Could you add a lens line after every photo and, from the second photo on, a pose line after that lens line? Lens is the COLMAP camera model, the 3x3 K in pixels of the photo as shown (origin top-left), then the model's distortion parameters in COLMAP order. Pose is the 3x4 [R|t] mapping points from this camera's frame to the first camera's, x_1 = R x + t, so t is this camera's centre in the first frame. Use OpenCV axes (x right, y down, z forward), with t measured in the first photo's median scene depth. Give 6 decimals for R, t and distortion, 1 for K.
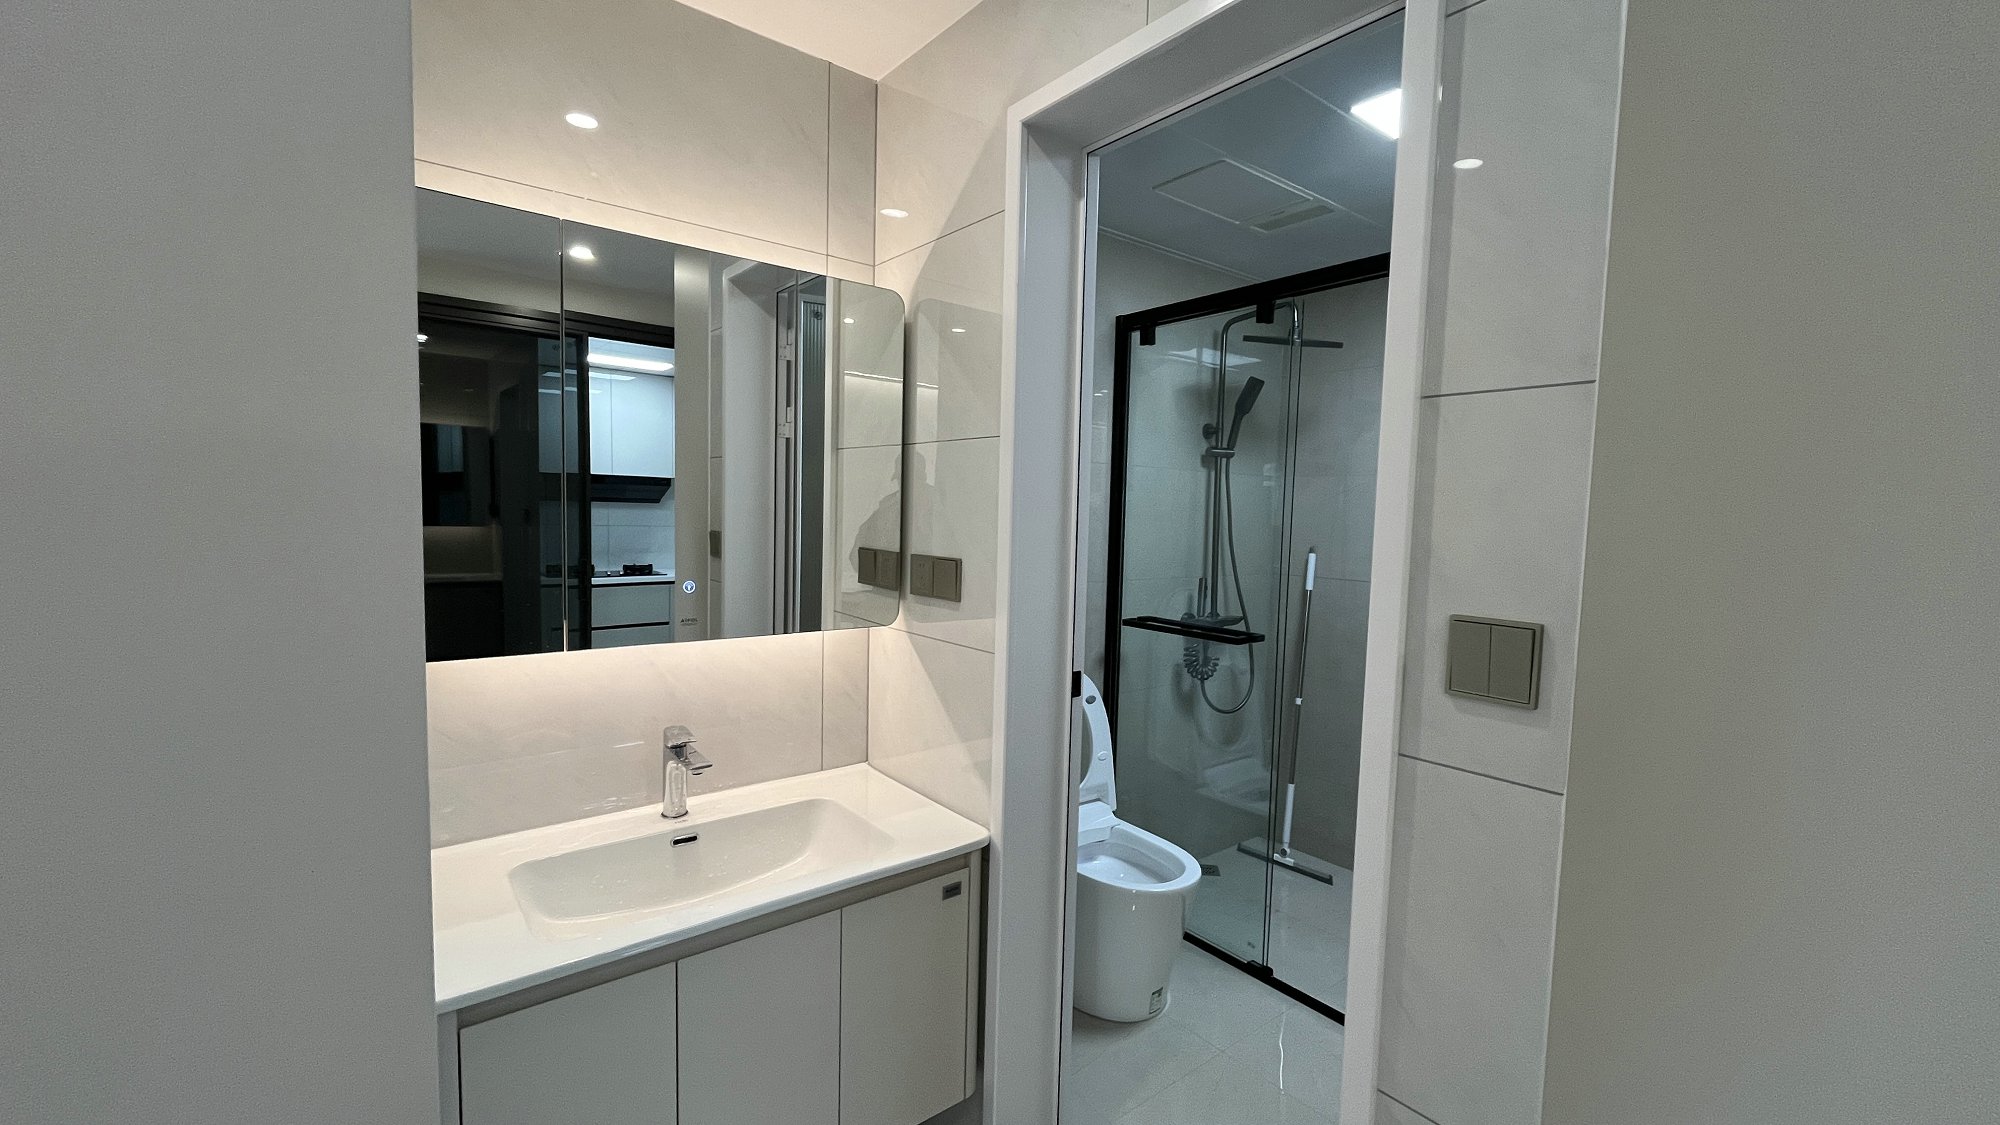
lens RADIAL K [[822.3, 0, 990.9], [0, 822.3, 564.4], [0, 0, 1]] dist [-0.001368, 0.000146]
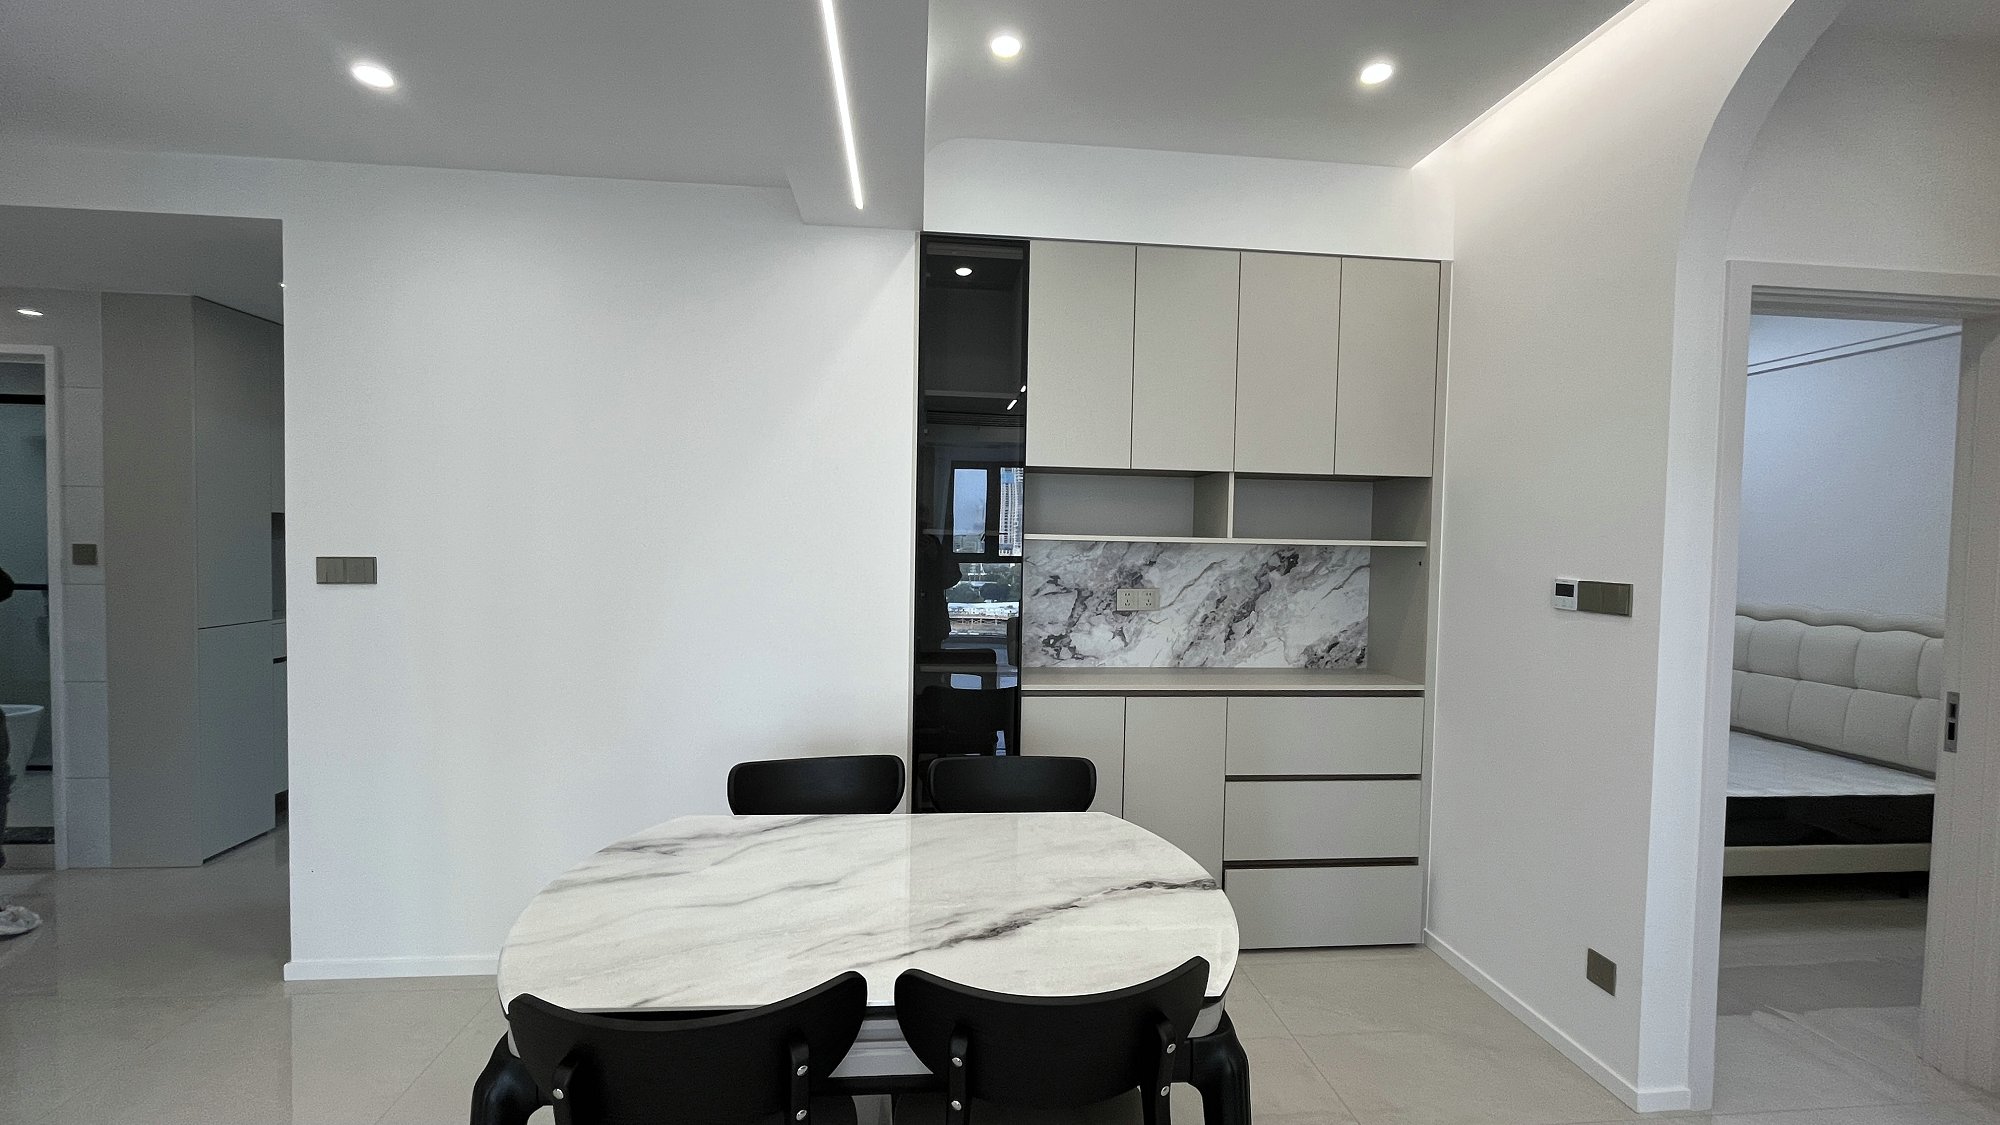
lens RADIAL K [[822.3, 0, 990.8], [0, 822.3, 569.6], [0, 0, 1]] dist [-0.001368, 0.000146]
pose [[0.555834, -0.047706, 0.829923, -0.069021], [0.053010, 0.998354, 0.021885, 0.094557], [-0.829601, 0.031830, 0.557448, -1.356408]]
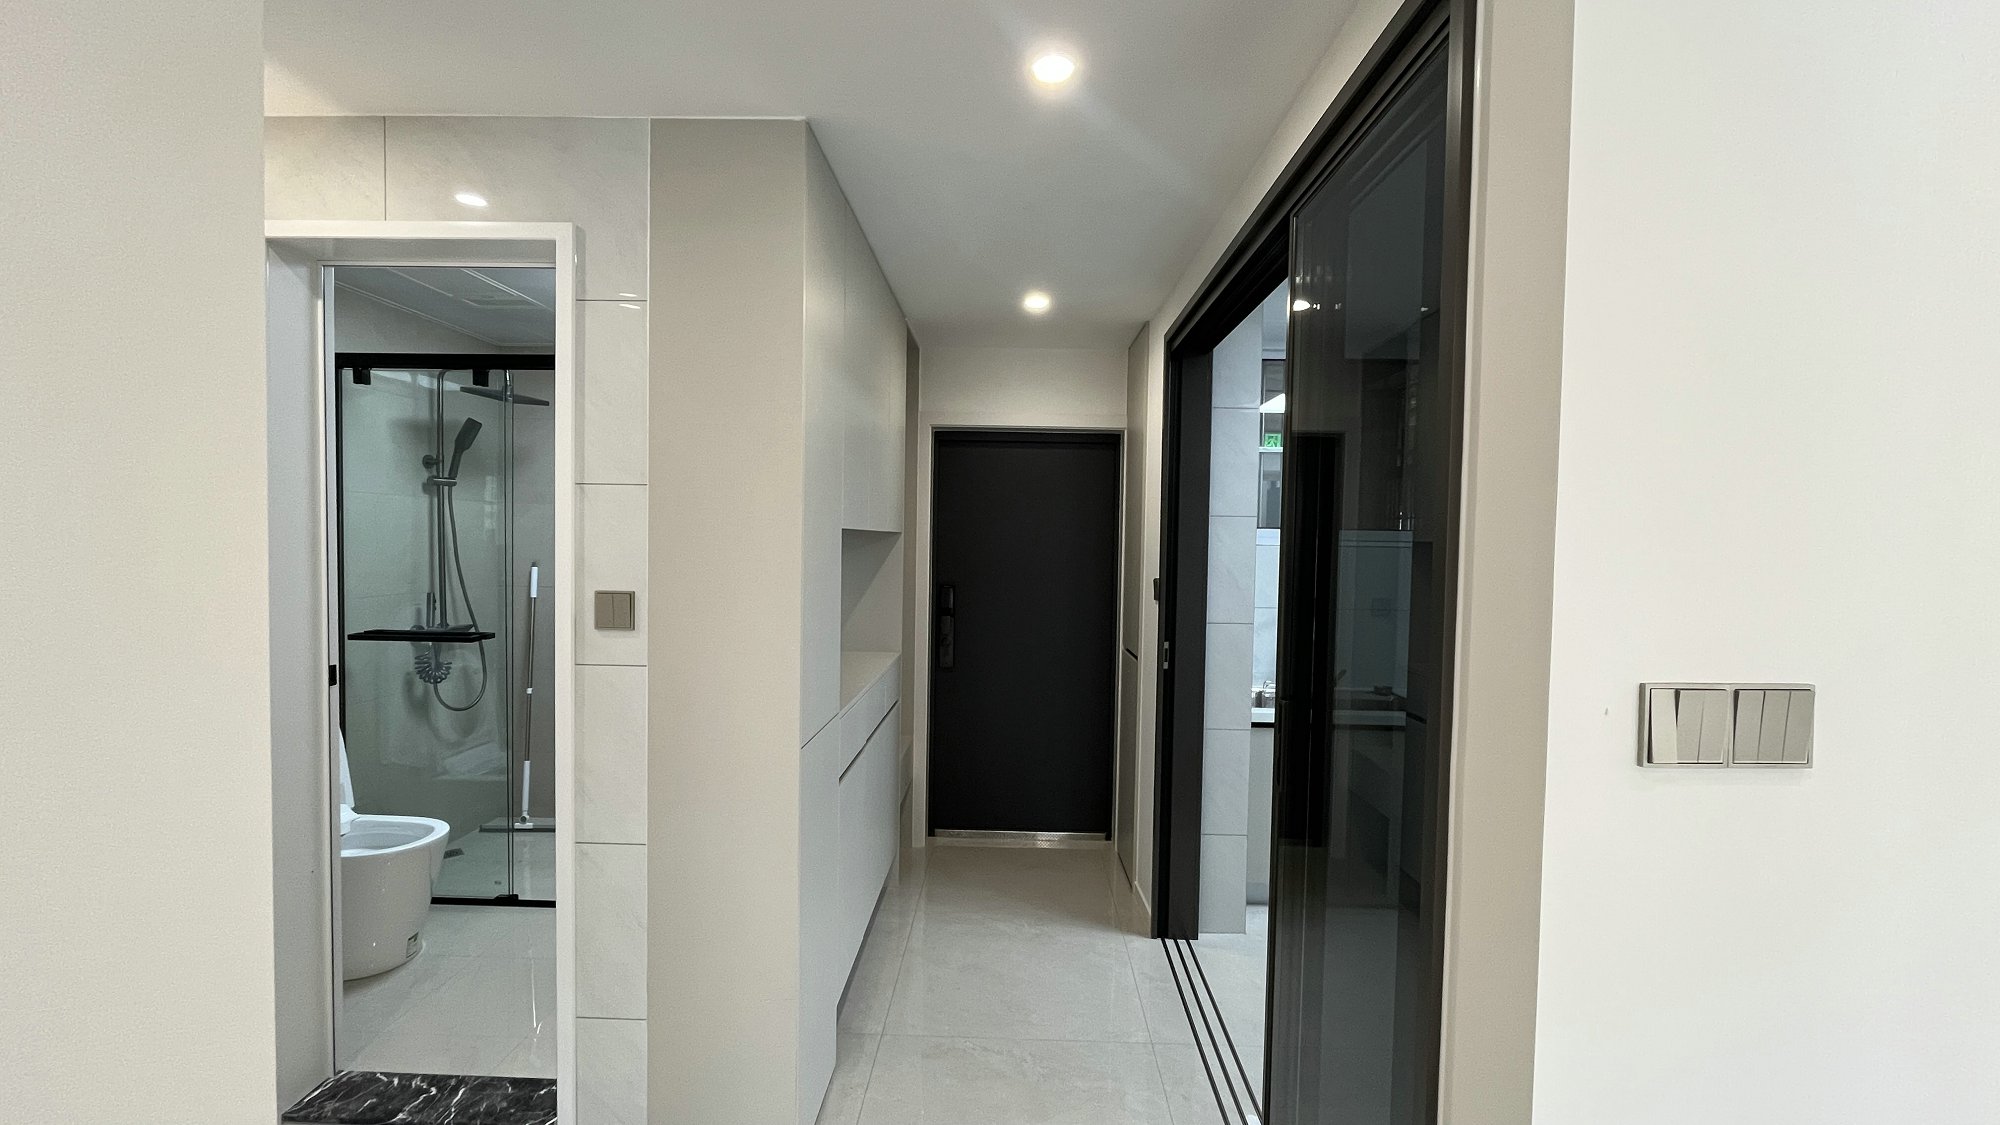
lens RADIAL K [[822.3, 0, 996.9], [0, 822.3, 572.2], [0, 0, 1]] dist [-0.001368, 0.000146]
pose [[0.640128, -0.043752, 0.767021, -0.108527], [0.049437, 0.998654, 0.015707, 0.009603], [-0.766676, 0.027865, 0.641429, -0.317908]]
